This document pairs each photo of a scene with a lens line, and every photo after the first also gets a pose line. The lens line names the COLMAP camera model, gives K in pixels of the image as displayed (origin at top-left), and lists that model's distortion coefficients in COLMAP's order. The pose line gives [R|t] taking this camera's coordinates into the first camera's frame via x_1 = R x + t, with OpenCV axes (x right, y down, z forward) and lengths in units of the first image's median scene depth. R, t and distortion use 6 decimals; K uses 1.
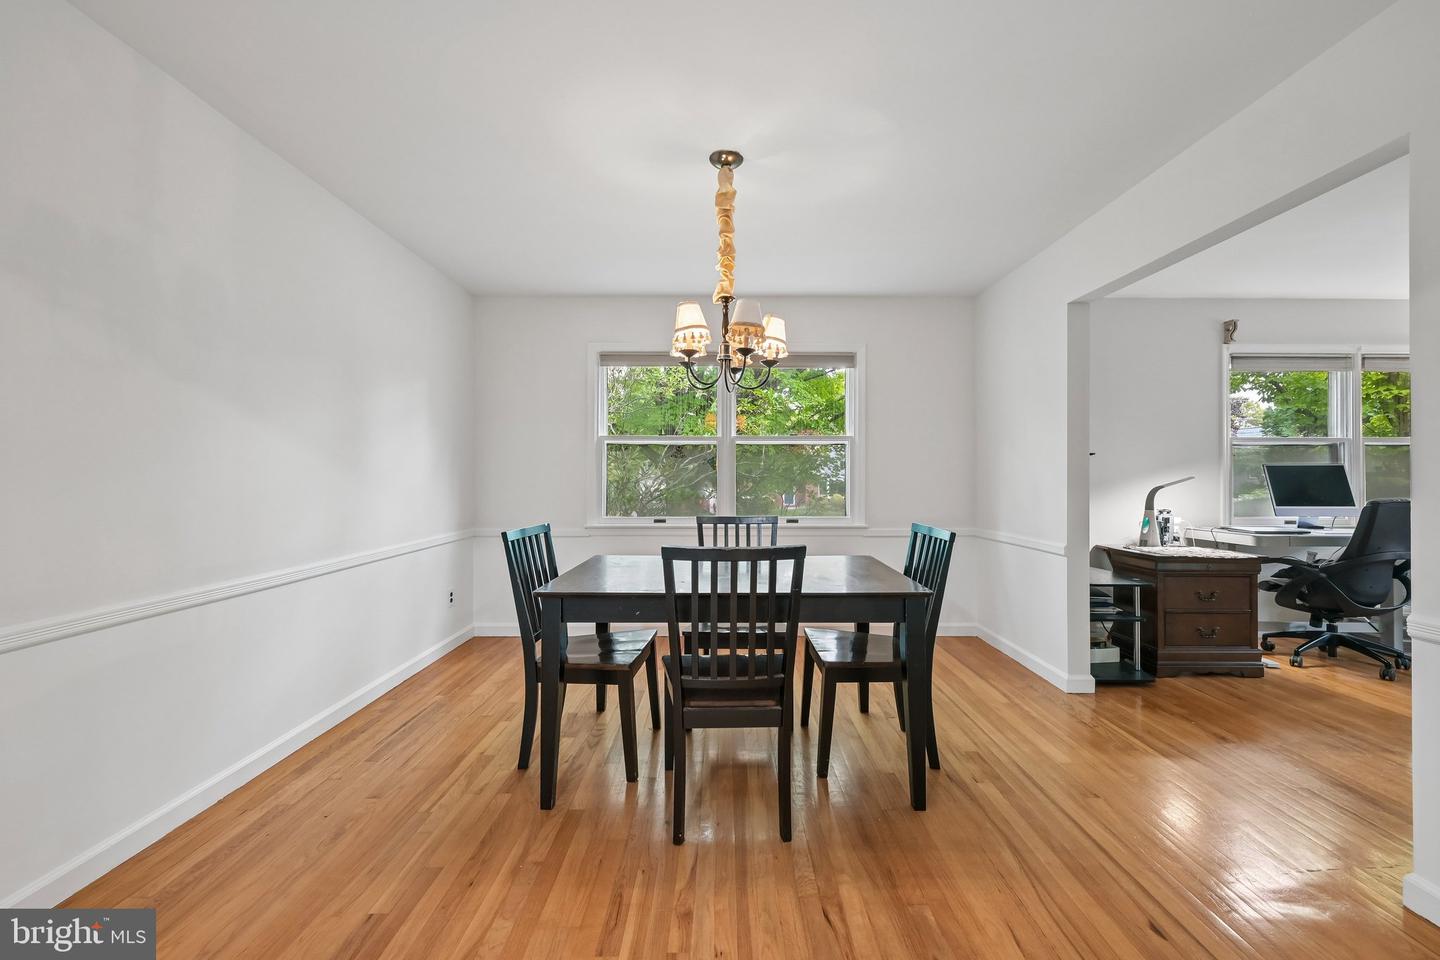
lens RADIAL K [[583.5, 0, 716.8], [0, 583.5, 473.3], [0, 0, 1]] dist [0.000751, -0.000097]
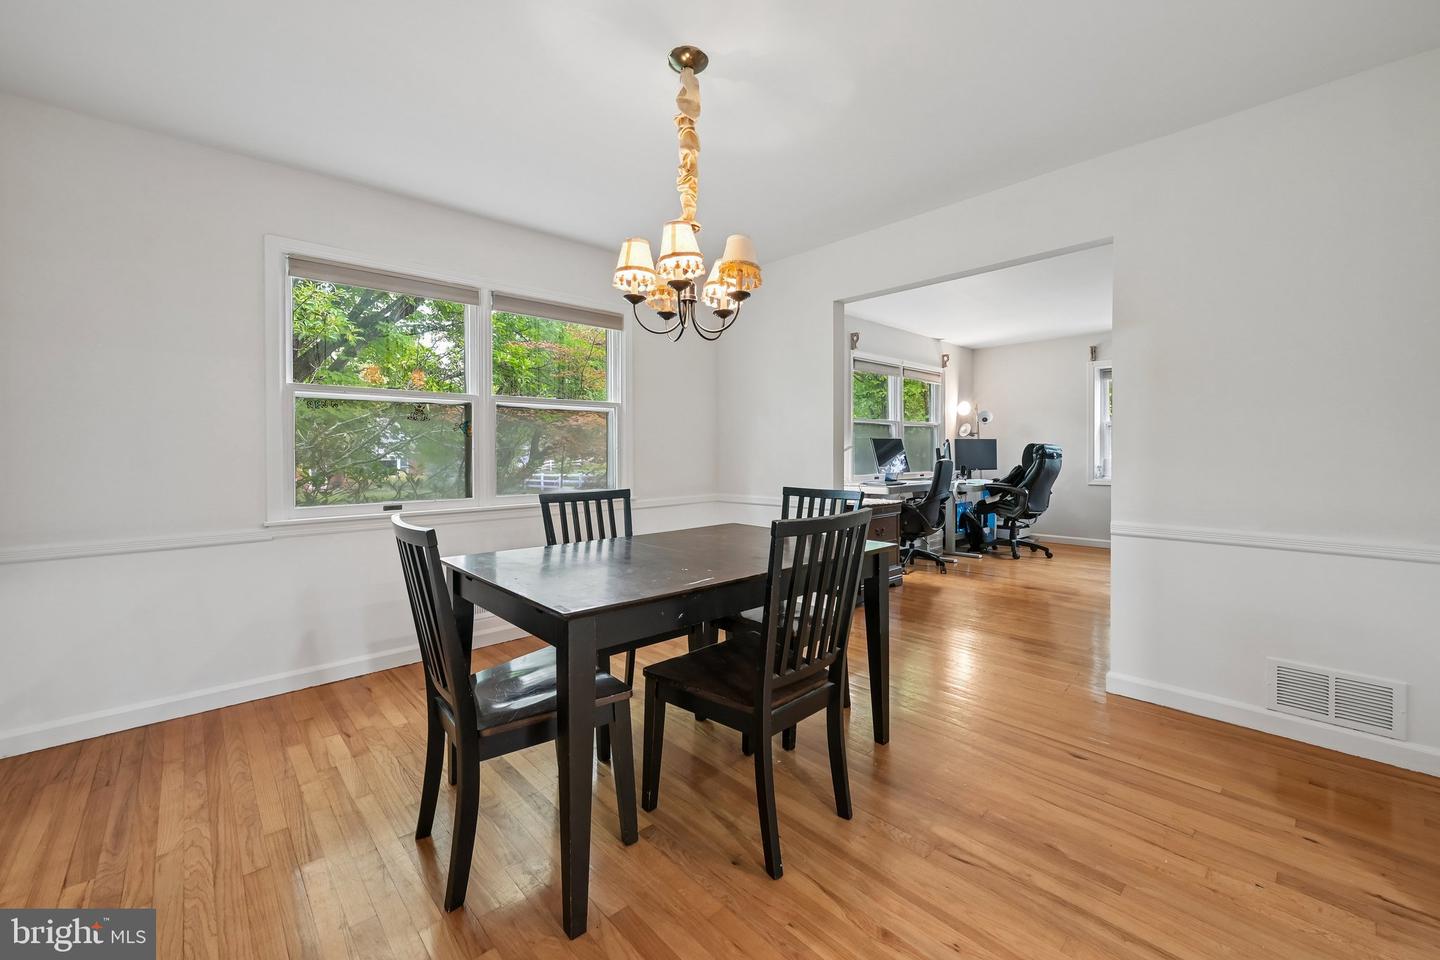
lens RADIAL K [[583.5, 0, 758.0], [0, 583.5, 459.0], [0, 0, 1]] dist [0.000751, -0.000097]
pose [[0.728255, -0.015534, 0.685130, -0.274901], [0.002569, 0.999798, 0.019938, 0.008508], [-0.685302, -0.012760, 0.728148, 0.176824]]
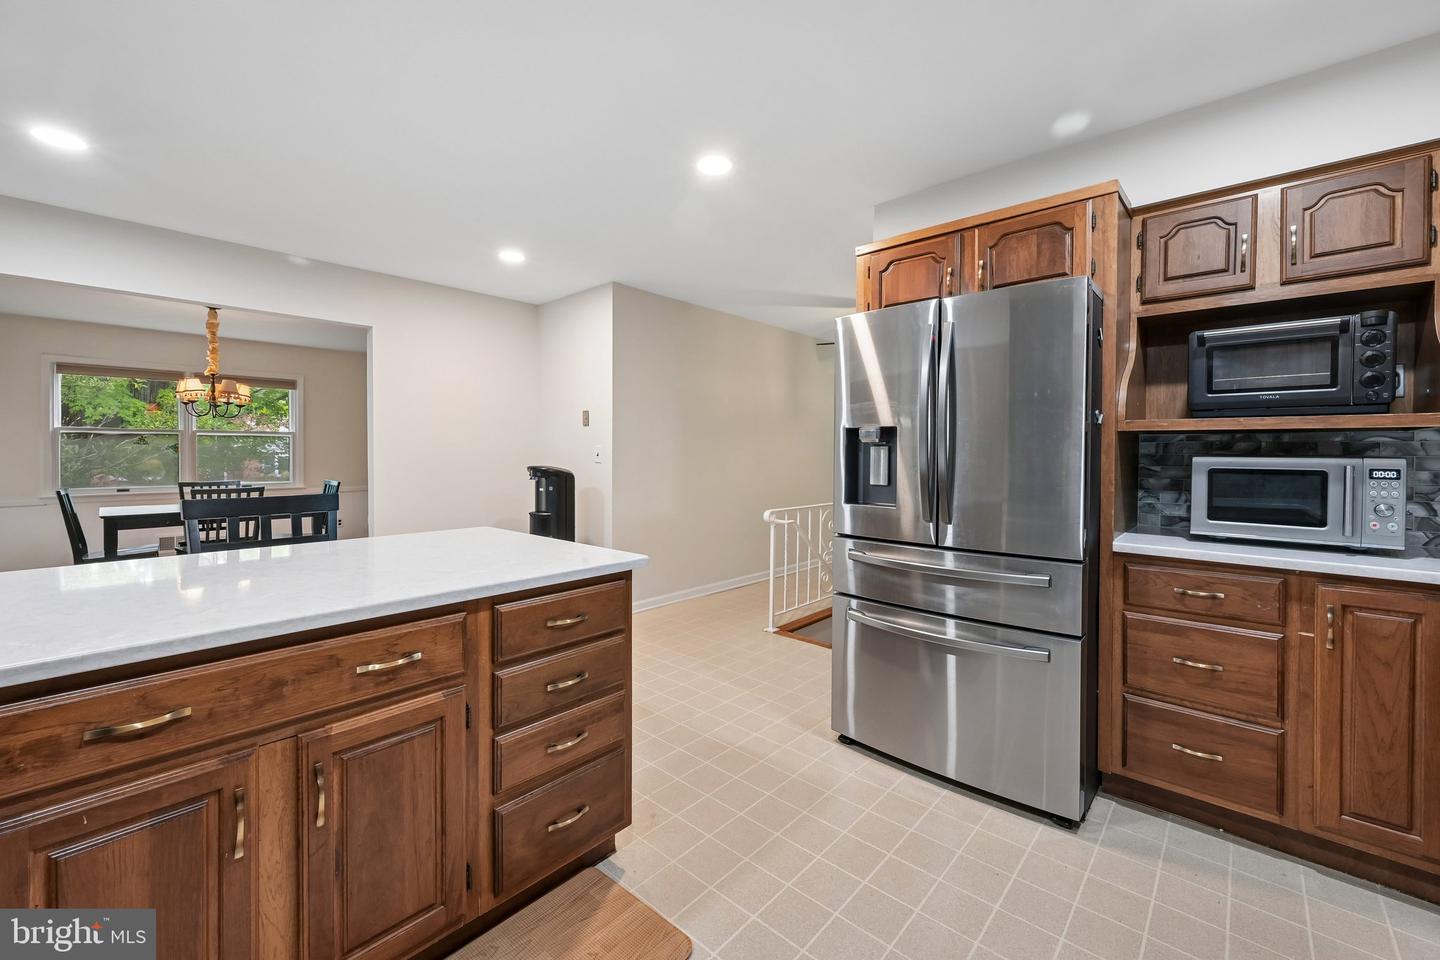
lens RADIAL K [[583.5, 0, 720.7], [0, 583.5, 460.2], [0, 0, 1]] dist [0.000751, -0.000097]
pose [[0.669731, -0.010275, 0.742532, -0.180820], [-0.006618, 0.999782, 0.019804, -0.026438], [-0.742574, -0.018177, 0.669517, -0.980974]]
